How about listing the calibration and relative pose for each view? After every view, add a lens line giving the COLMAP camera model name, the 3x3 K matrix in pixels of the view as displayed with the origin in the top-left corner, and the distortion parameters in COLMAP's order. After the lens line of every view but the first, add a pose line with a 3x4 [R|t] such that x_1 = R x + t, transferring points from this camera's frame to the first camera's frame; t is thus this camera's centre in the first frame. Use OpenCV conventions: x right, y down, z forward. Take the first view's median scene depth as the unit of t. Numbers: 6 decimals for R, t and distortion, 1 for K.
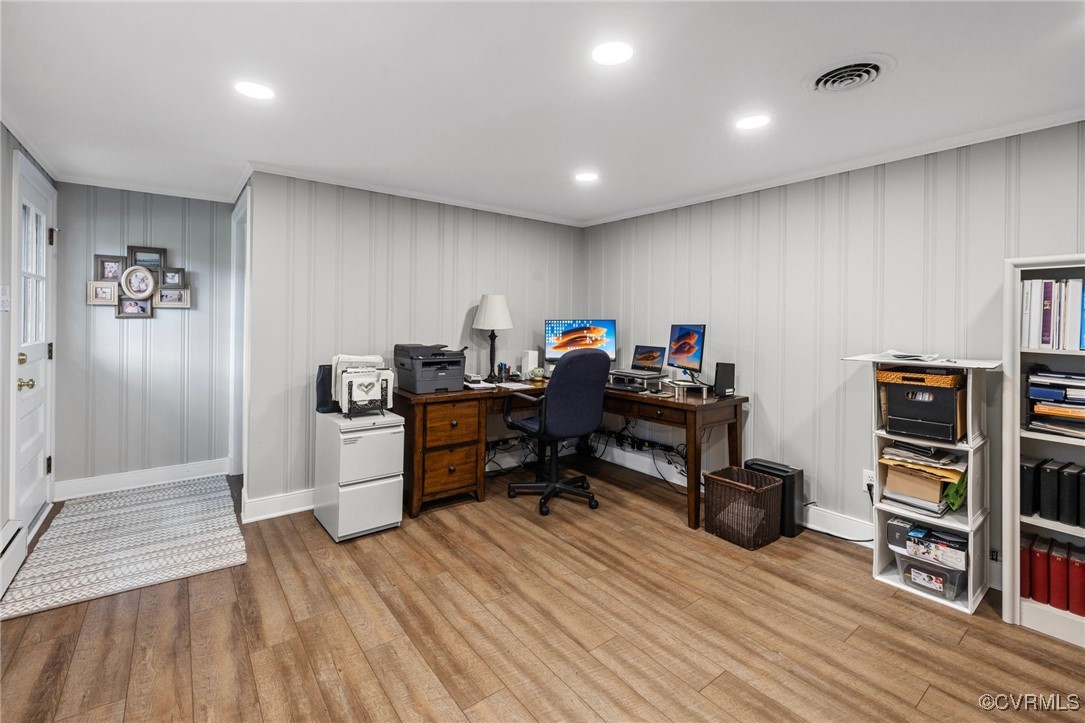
lens RADIAL K [[464.0, 0, 540.7], [0, 464.0, 324.7], [0, 0, 1]] dist [-0.001837, -0.000307]
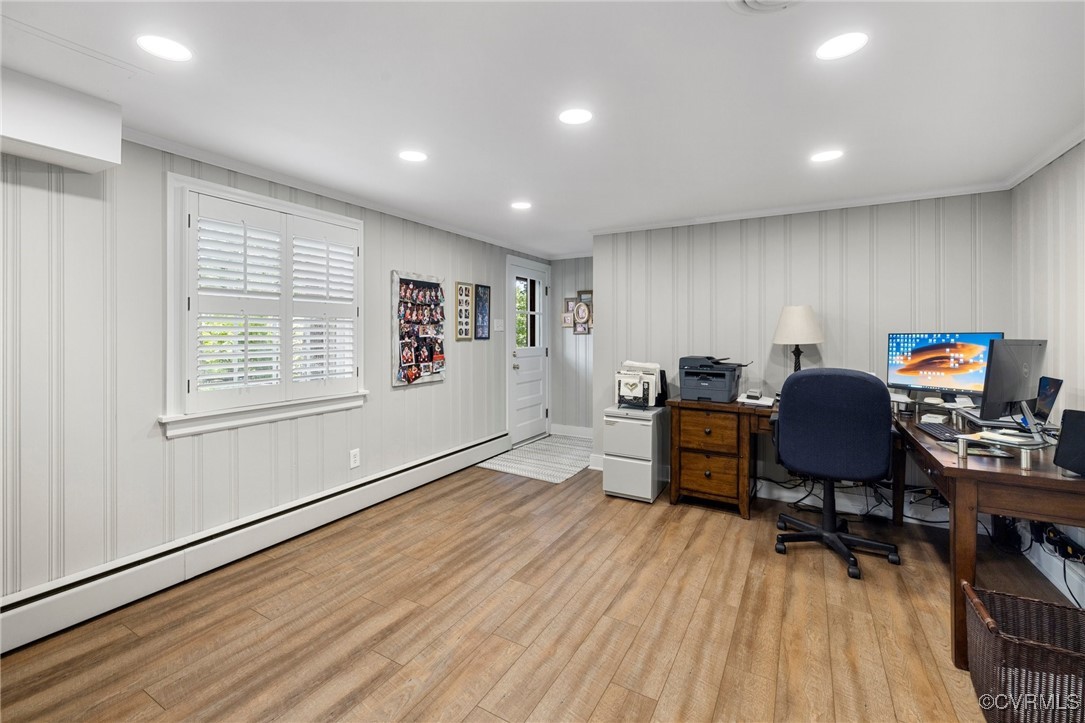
lens RADIAL K [[475.3, 0, 540.6], [0, 475.3, 338.1], [0, 0, 1]] dist [0.001570, 0.000236]
pose [[0.387835, 0.001278, -0.921728, 0.742438], [-0.007296, 0.999972, -0.001683, 0.004109], [0.921700, 0.007378, 0.387833, 0.244742]]
